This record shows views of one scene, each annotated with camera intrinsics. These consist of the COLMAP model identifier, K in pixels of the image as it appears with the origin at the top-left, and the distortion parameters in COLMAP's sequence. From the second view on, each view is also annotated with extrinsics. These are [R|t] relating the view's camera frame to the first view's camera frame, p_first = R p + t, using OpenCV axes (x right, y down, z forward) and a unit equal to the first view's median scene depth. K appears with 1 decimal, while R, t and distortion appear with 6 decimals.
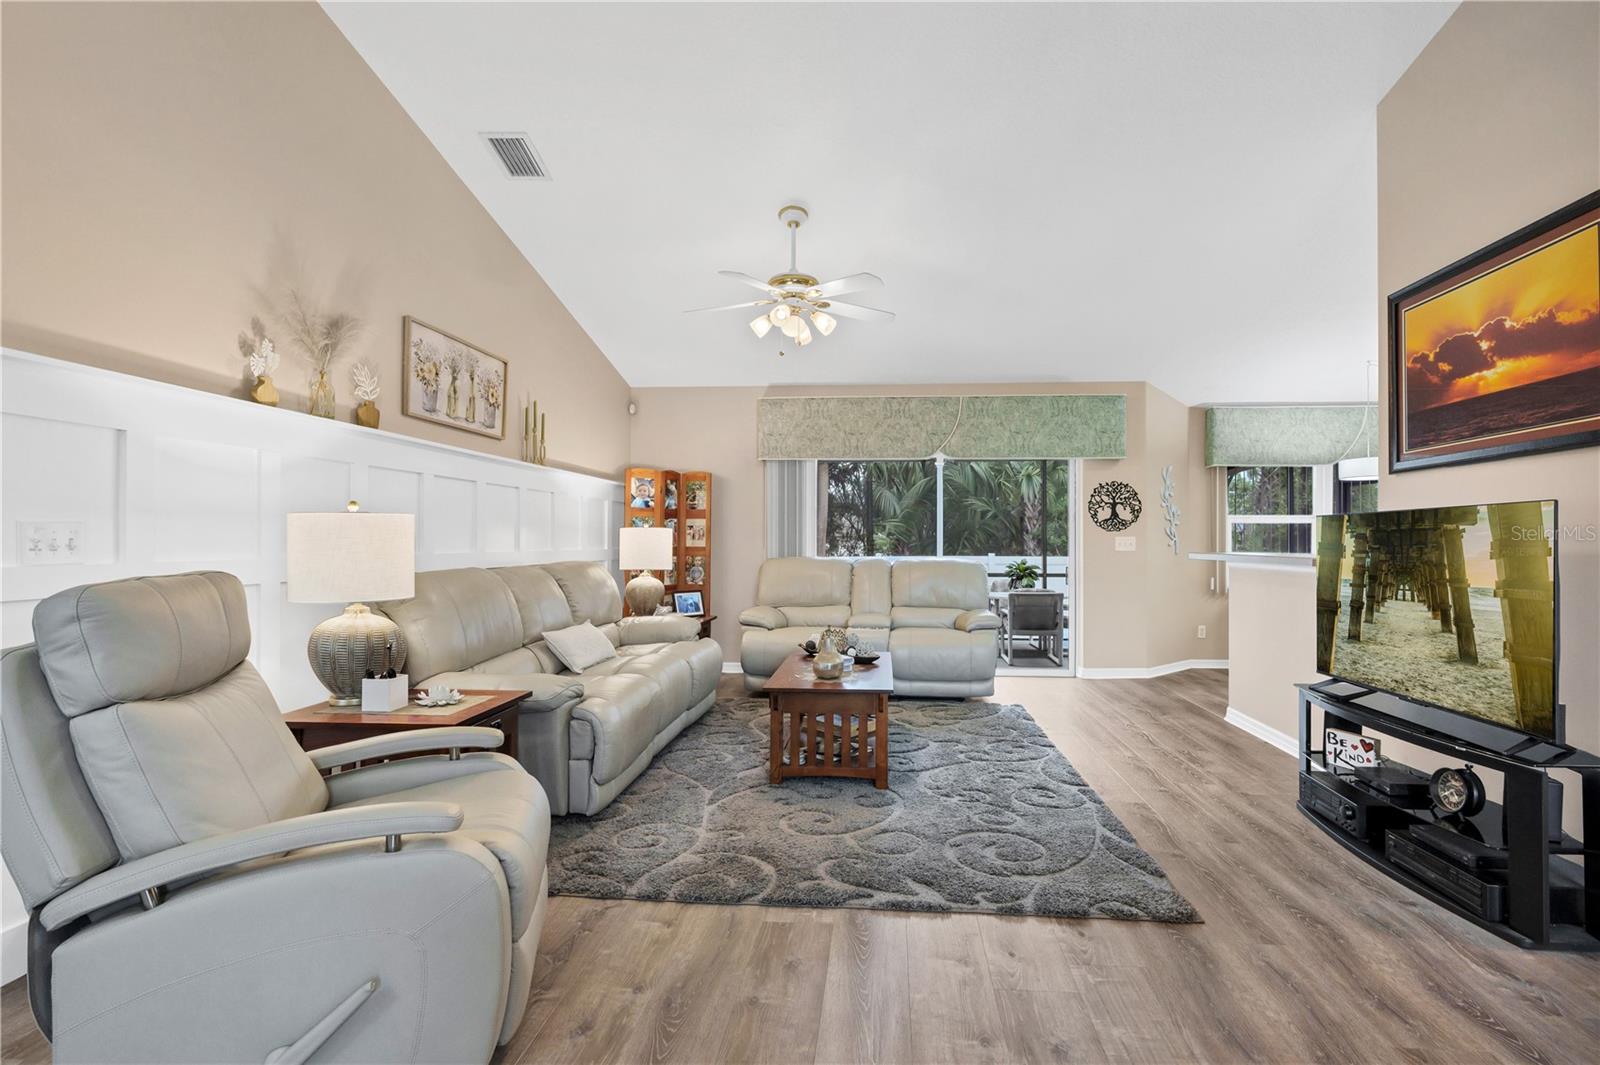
lens RADIAL K [[749.8, 0, 814.2], [0, 749.8, 535.7], [0, 0, 1]] dist [-0.009145, 0.001987]
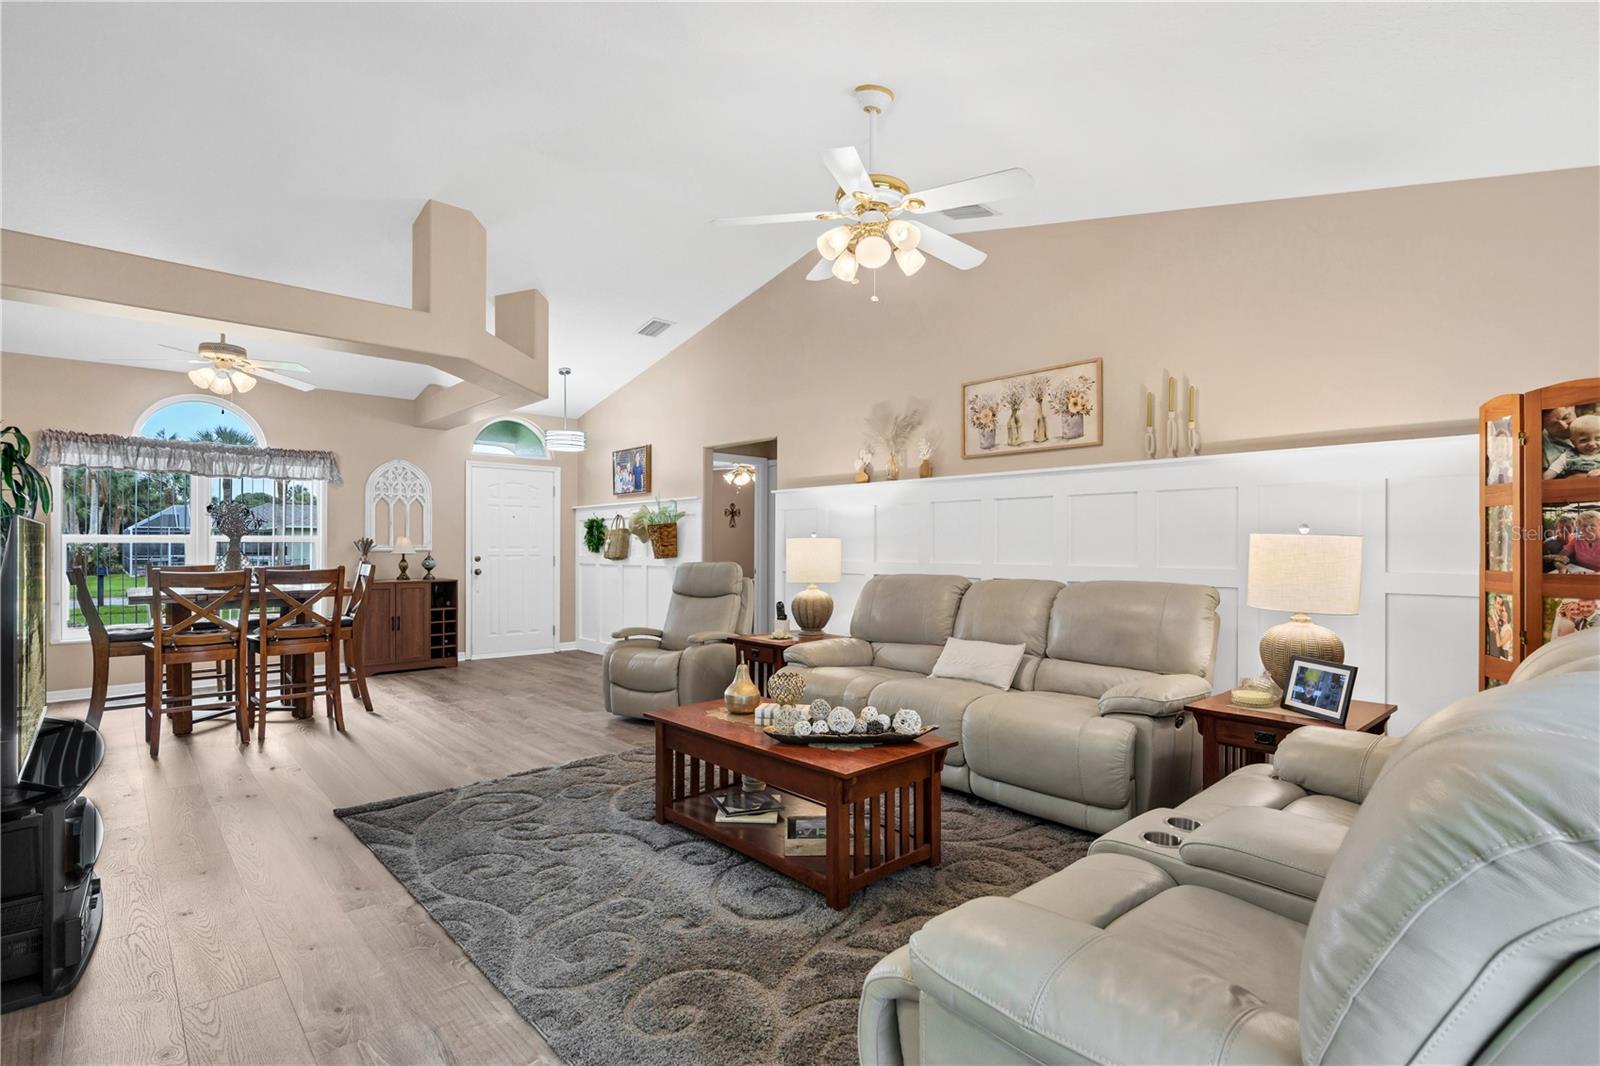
lens RADIAL K [[749.8, 0, 826.9], [0, 749.8, 543.4], [0, 0, 1]] dist [-0.009145, 0.001987]
pose [[-0.646394, -0.002199, -0.763001, 0.610671], [0.005389, 0.999958, -0.007447, -0.000879], [0.762985, -0.008926, -0.646355, 1.616309]]
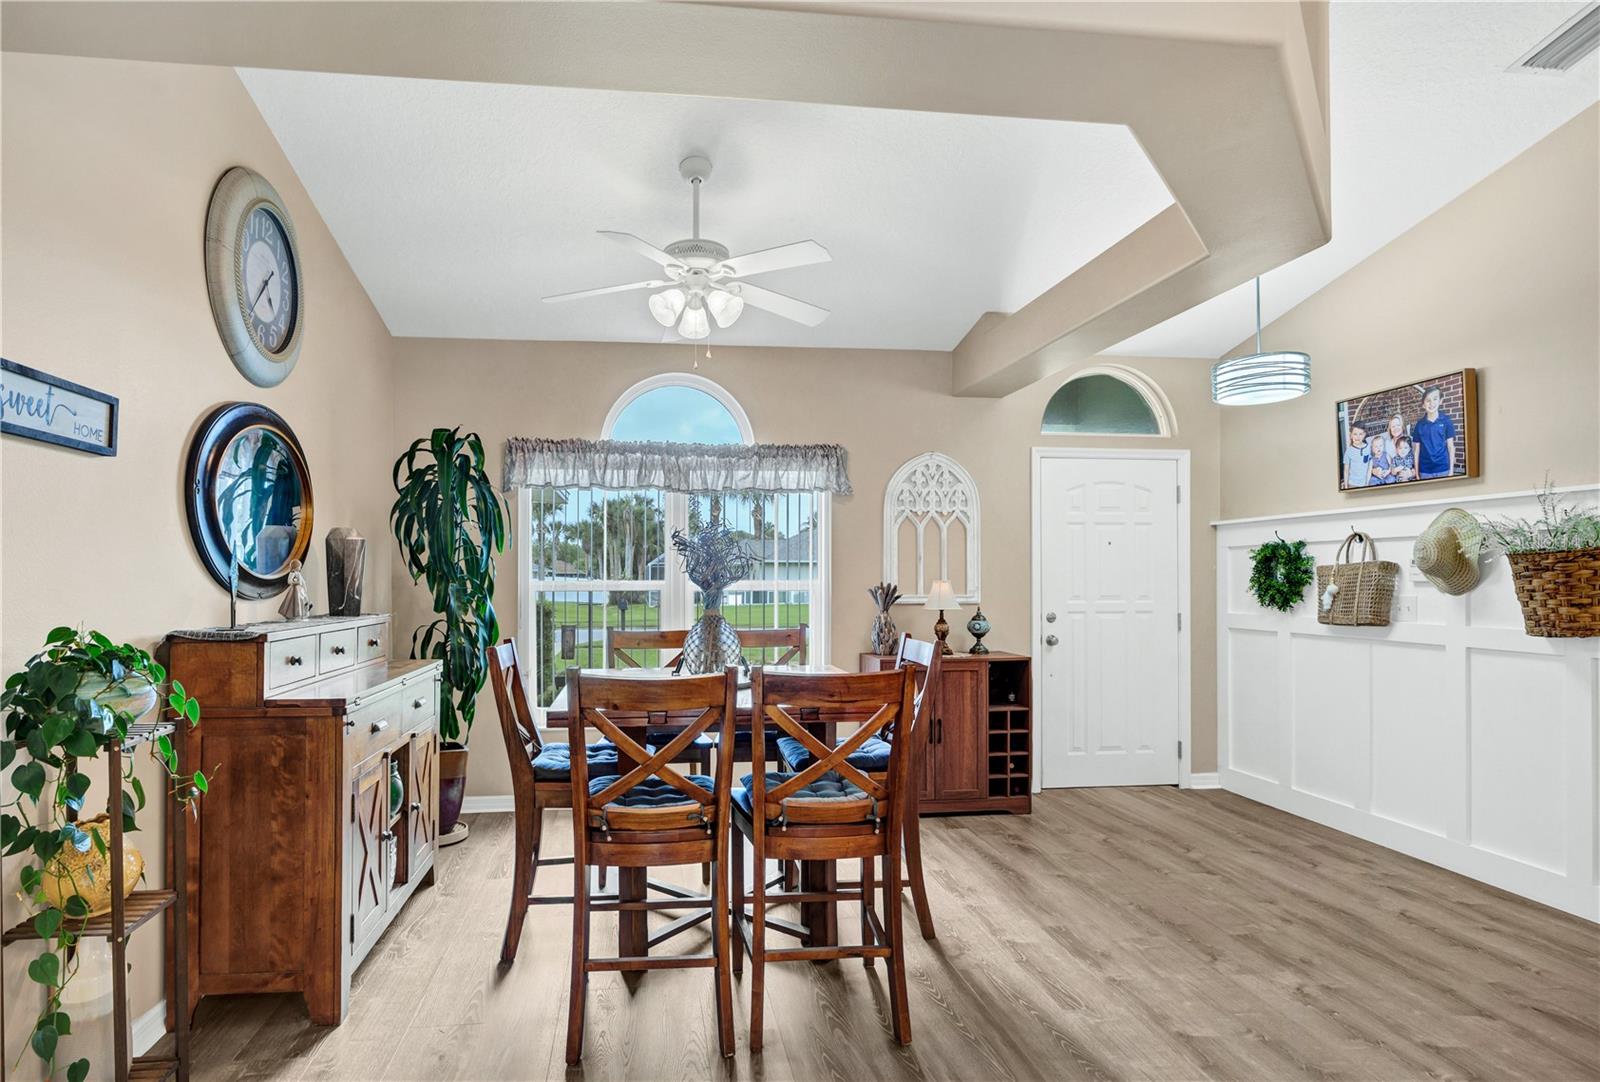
lens RADIAL K [[824.3, 0, 737.8], [0, 824.3, 569.1], [0, 0, 1]] dist [-0.003775, 0.000970]
pose [[-0.977112, -0.001992, -0.212715, 0.416977], [0.001832, 0.999840, -0.017776, -0.034064], [0.212716, -0.017759, -0.976953, 0.705203]]
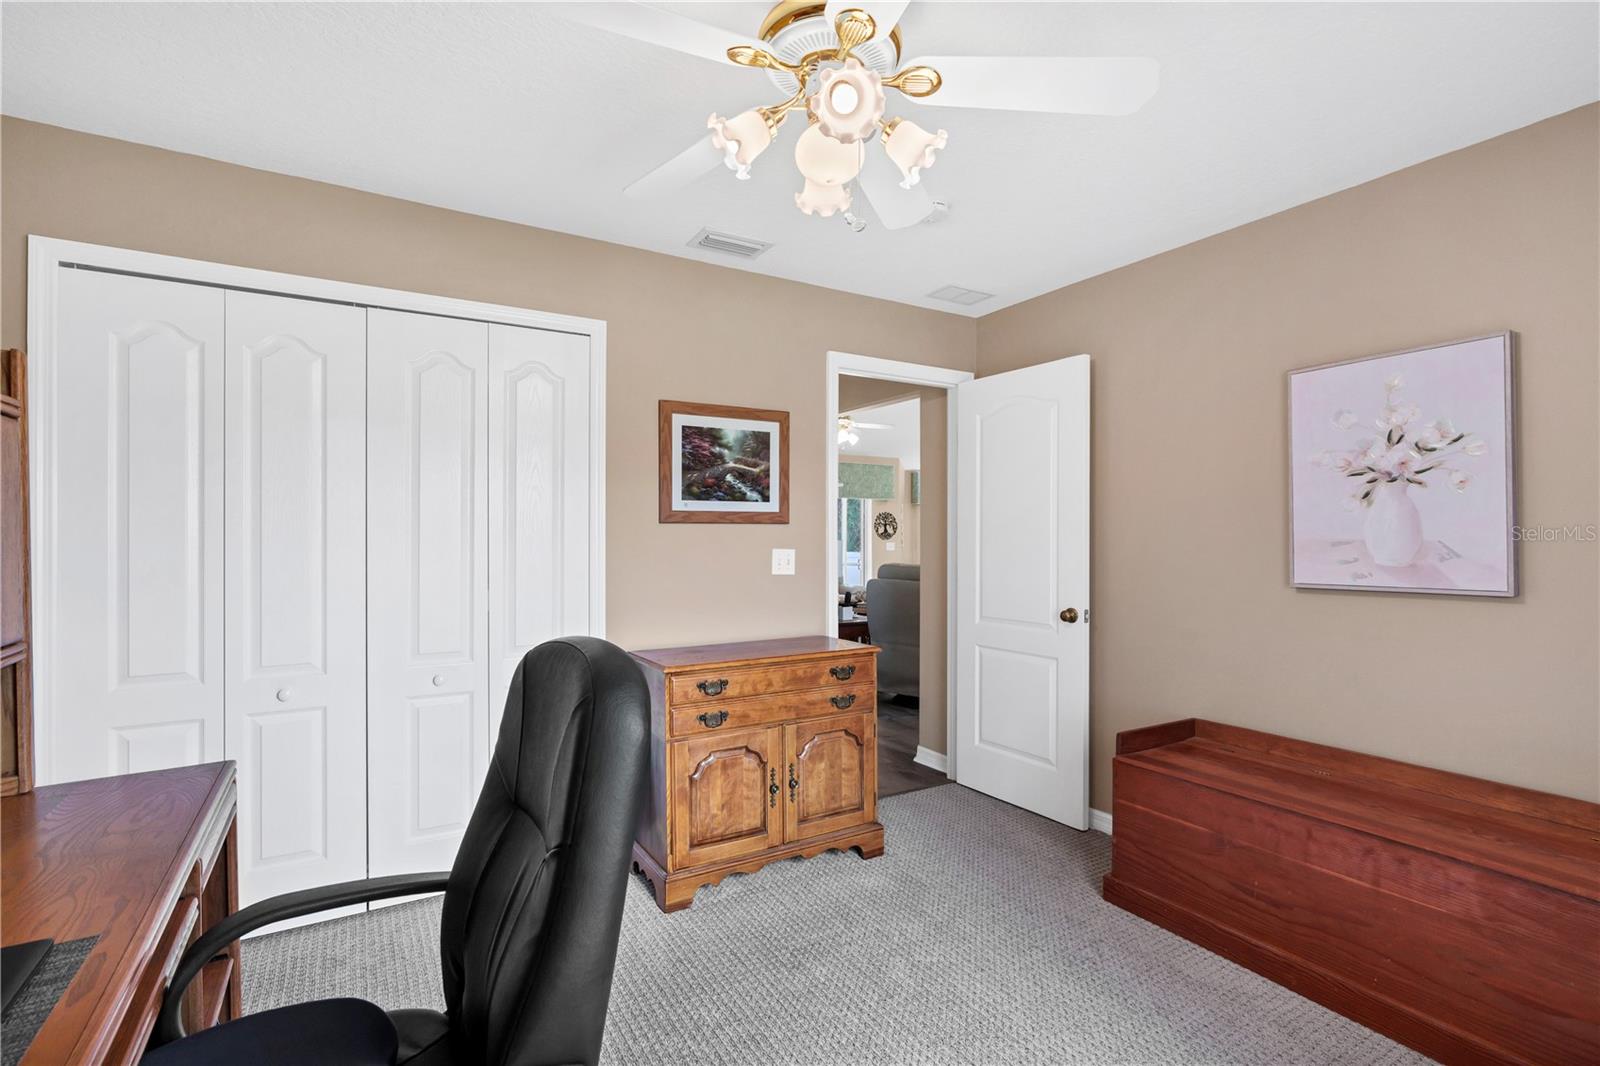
lens RADIAL K [[749.8, 0, 801.9], [0, 749.8, 535.0], [0, 0, 1]] dist [-0.009145, 0.001987]
pose [[0.811270, -0.000375, 0.584672, -1.440458], [-0.003941, 0.999974, 0.006110, -0.047607], [-0.584659, -0.007261, 0.811247, -0.624029]]
